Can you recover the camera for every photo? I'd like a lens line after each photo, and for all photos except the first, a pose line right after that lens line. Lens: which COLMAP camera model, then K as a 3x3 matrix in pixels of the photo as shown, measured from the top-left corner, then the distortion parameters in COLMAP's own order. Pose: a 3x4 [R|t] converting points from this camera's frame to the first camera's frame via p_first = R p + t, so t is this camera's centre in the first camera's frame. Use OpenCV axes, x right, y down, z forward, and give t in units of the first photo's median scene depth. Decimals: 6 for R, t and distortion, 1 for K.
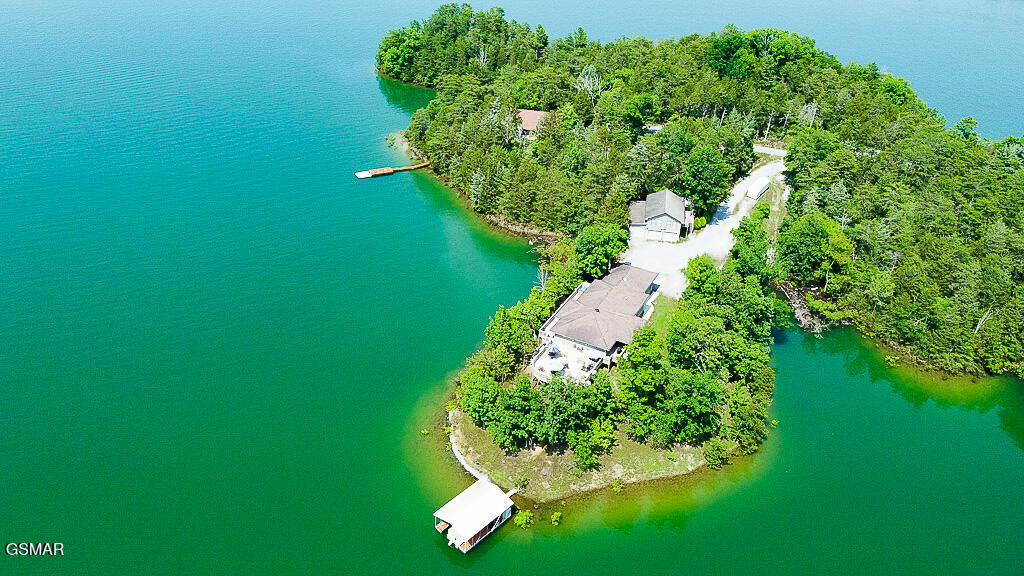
lens RADIAL K [[783.8, 0, 507.4], [0, 783.8, 286.9], [0, 0, 1]] dist [0.005341, -0.013890]
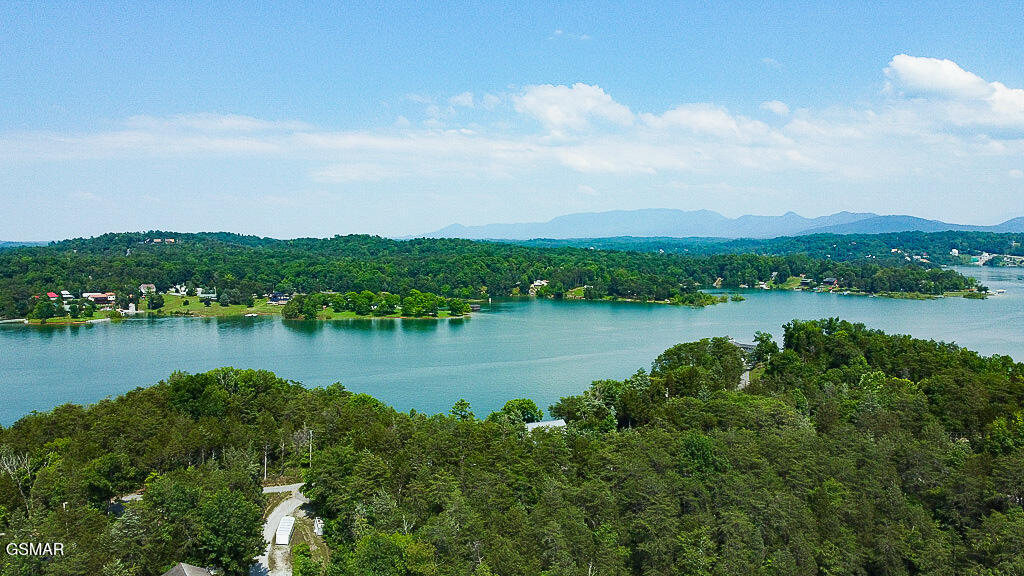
lens RADIAL K [[783.8, 0, 513.5], [0, 783.8, 286.0], [0, 0, 1]] dist [0.005341, -0.013890]
pose [[0.719928, -0.075563, 0.689924, -0.053130], [0.385702, 0.869981, -0.307193, -0.005472], [-0.577008, 0.487261, 0.655468, 0.209953]]
